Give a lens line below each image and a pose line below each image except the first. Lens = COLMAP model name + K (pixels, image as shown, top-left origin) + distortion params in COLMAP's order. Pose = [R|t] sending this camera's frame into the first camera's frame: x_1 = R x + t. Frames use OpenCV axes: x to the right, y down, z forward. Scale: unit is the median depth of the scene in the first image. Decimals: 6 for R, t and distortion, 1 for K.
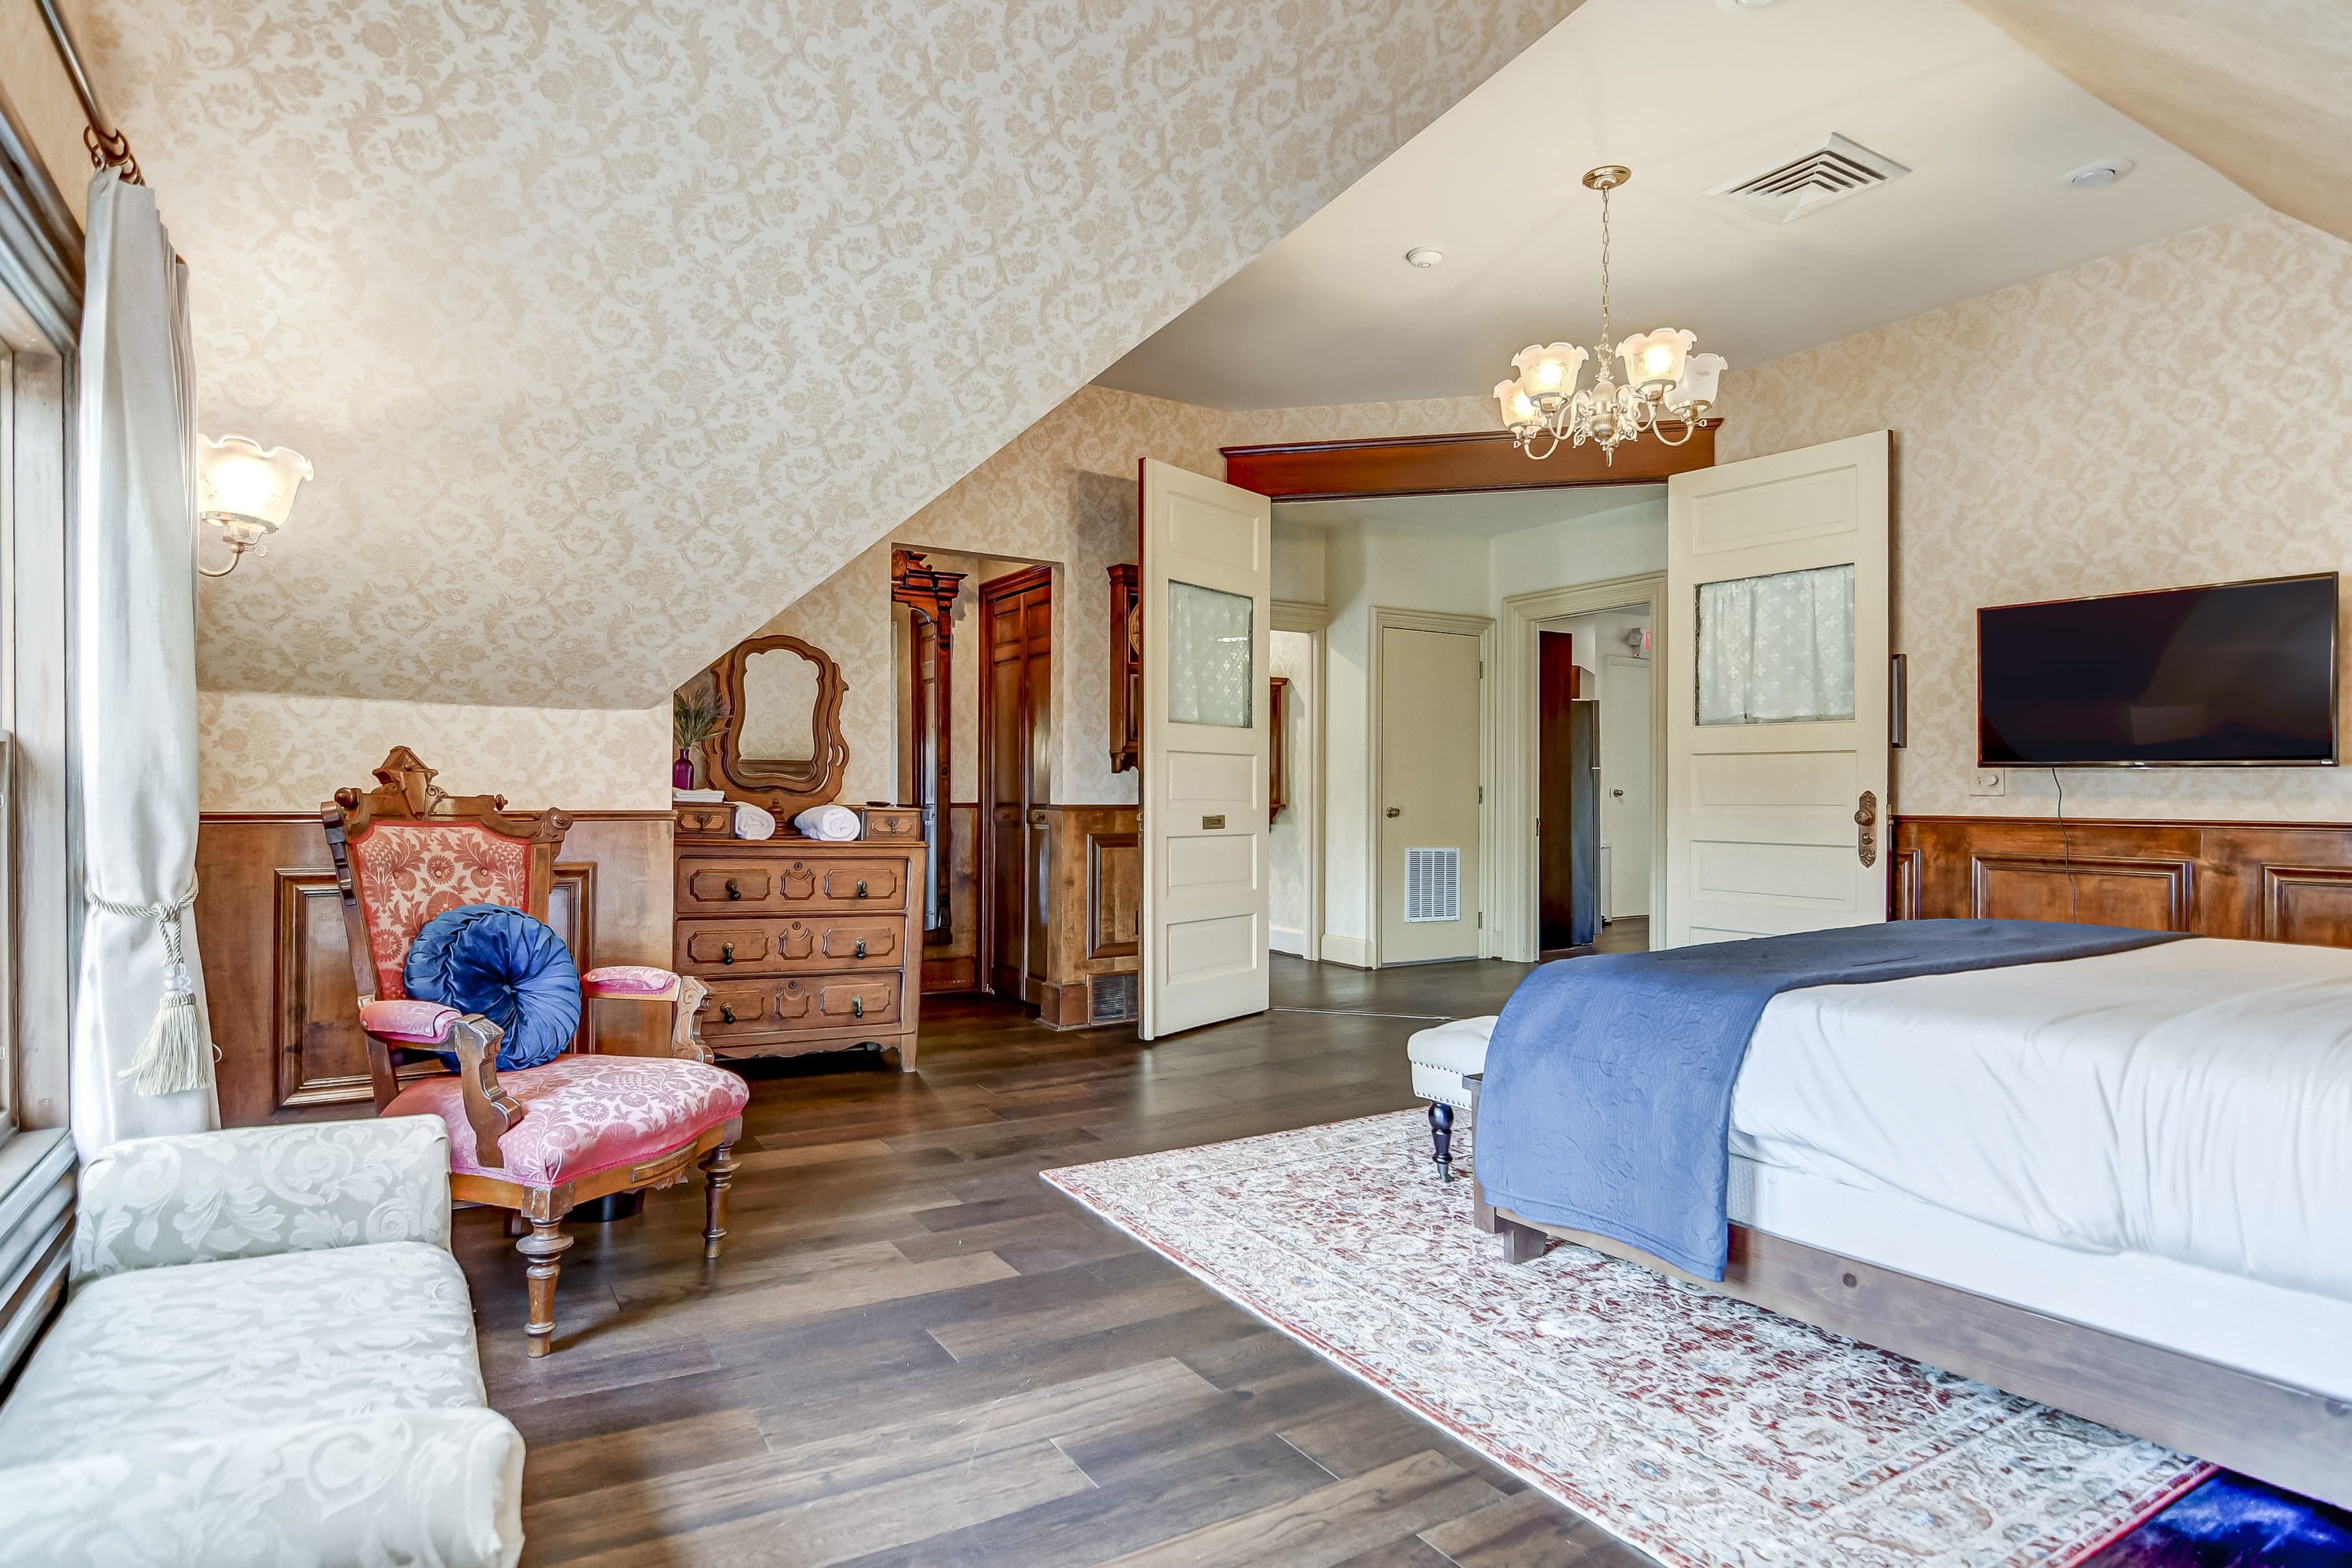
lens RADIAL K [[1232.3, 0, 1164.6], [0, 1232.3, 787.5], [0, 0, 1]] dist [-0.006519, -0.000399]
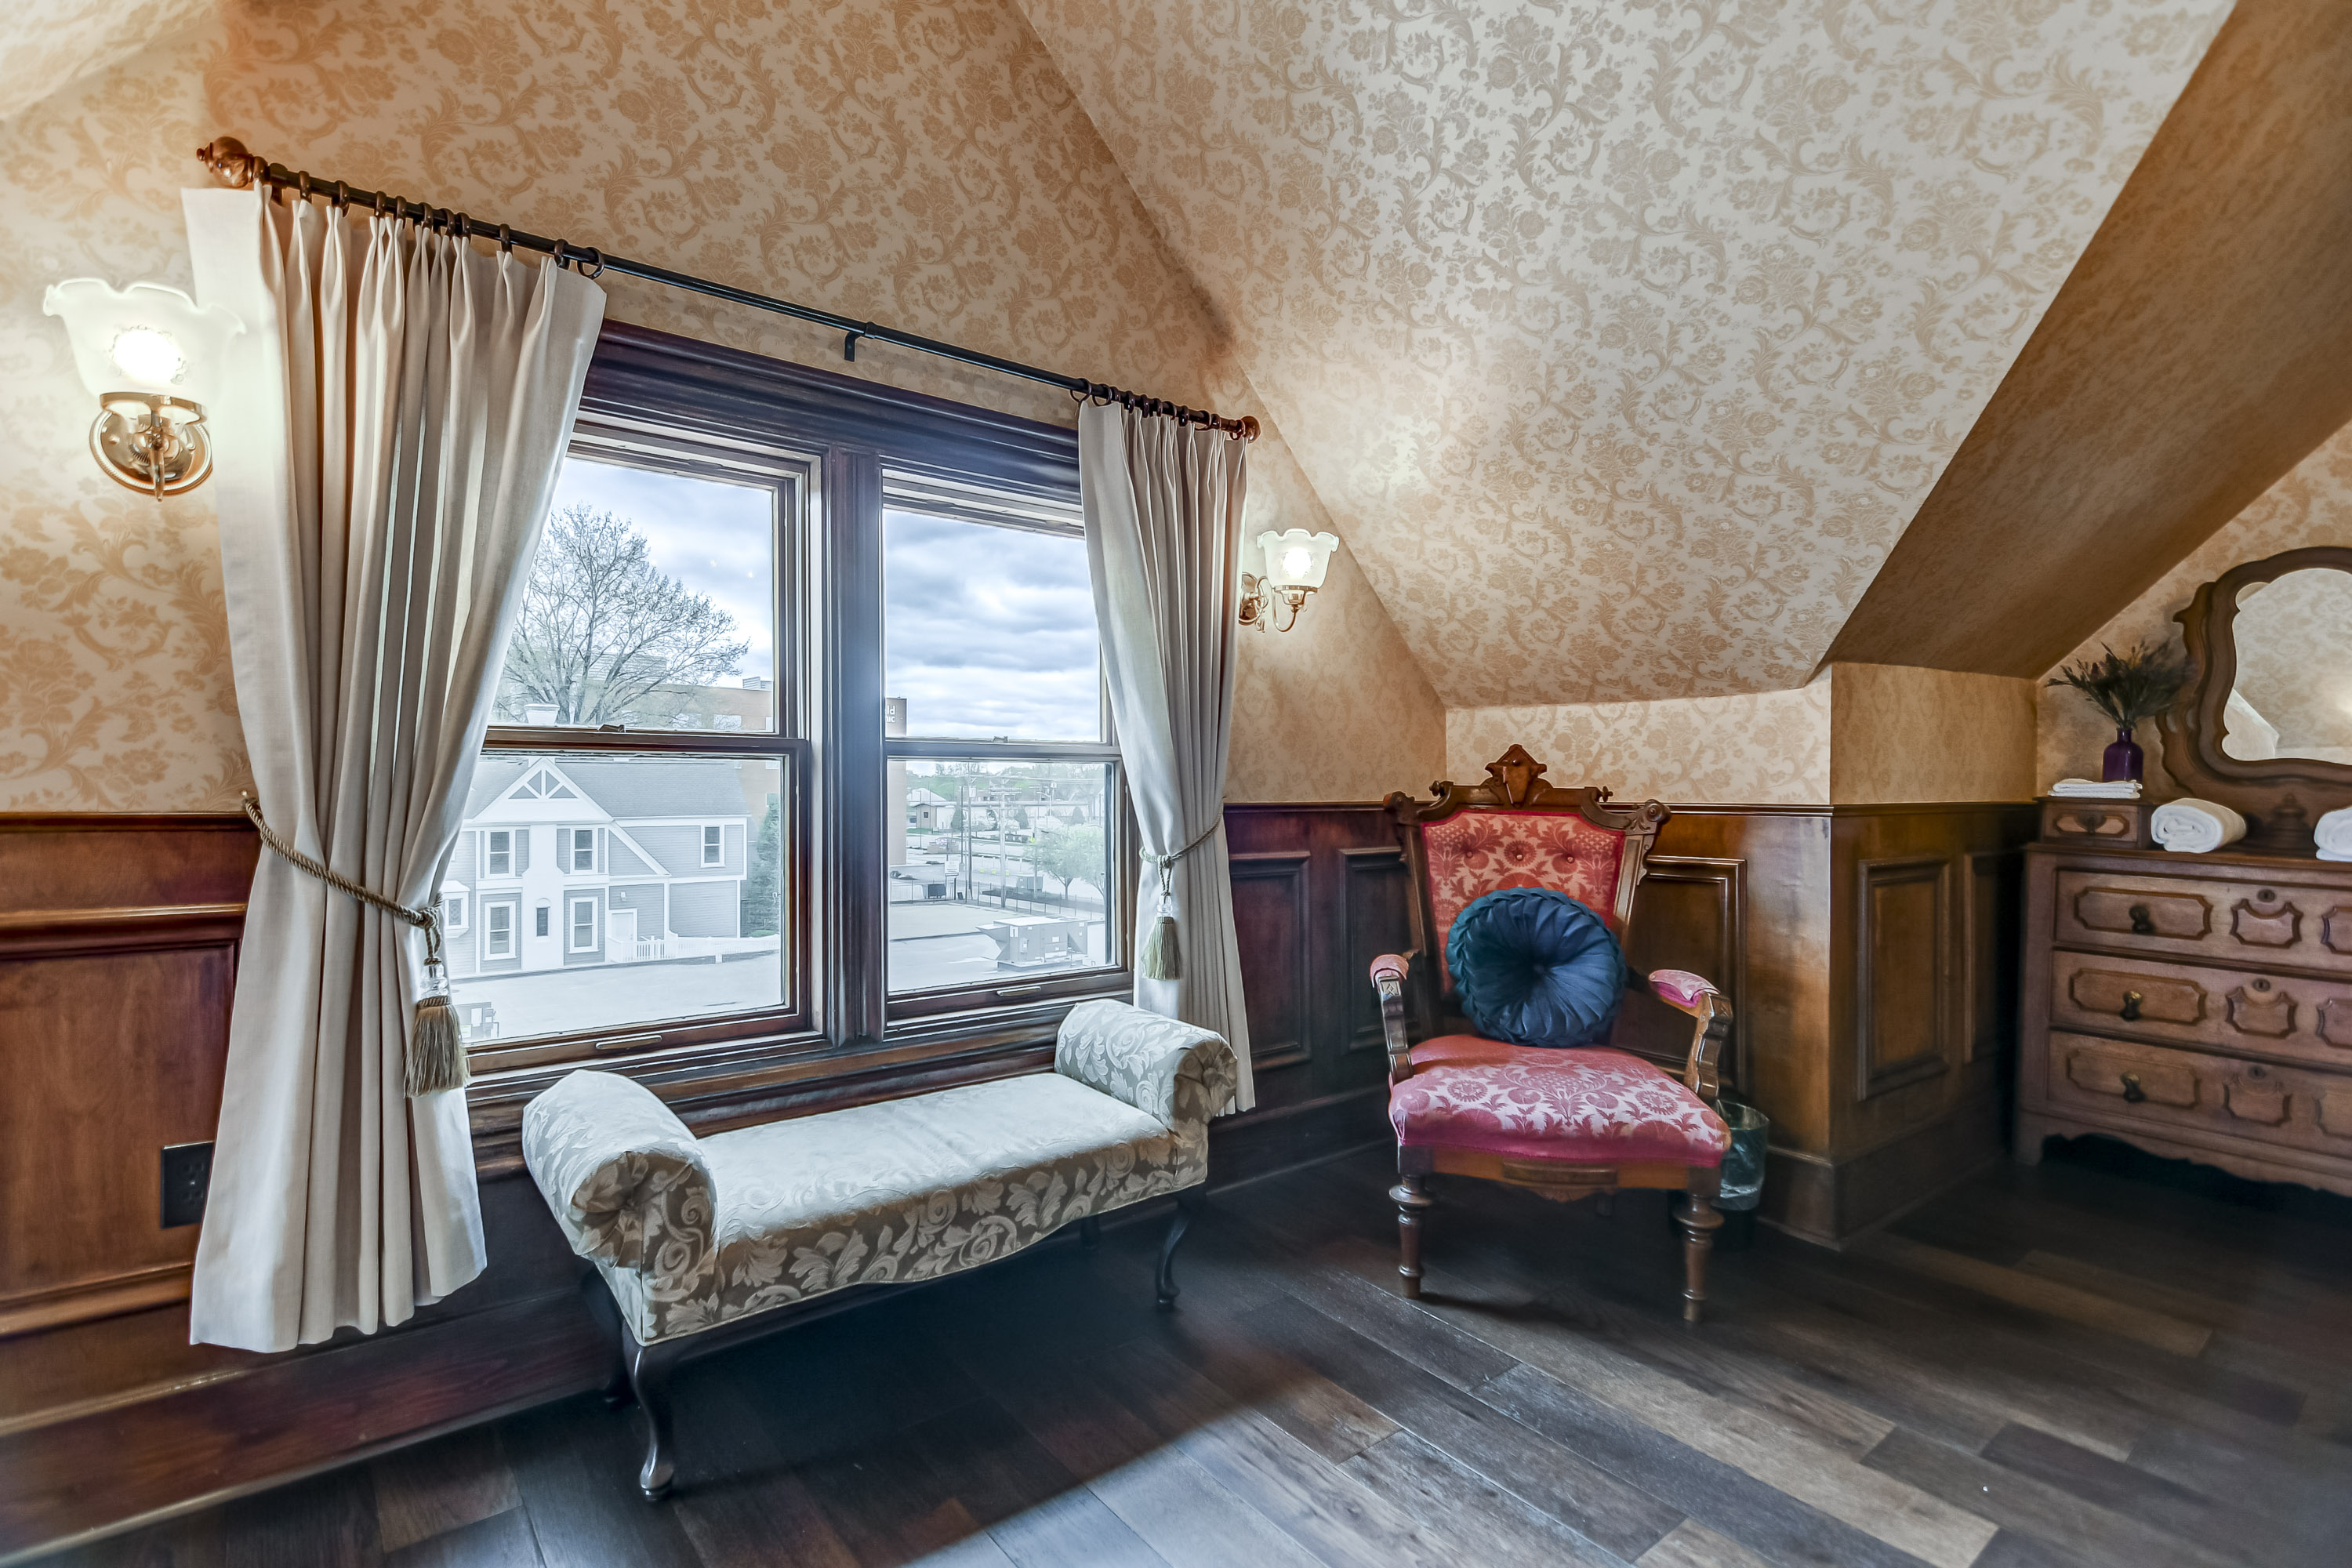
lens RADIAL K [[1144.8, 0, 1164.3], [0, 1144.8, 782.1], [0, 0, 1]] dist [-0.000416, -0.000660]
pose [[0.113854, -0.007637, -0.993468, 0.377529], [0.003822, 0.999966, -0.007249, 0.007695], [0.993490, -0.002972, 0.113879, 0.520131]]
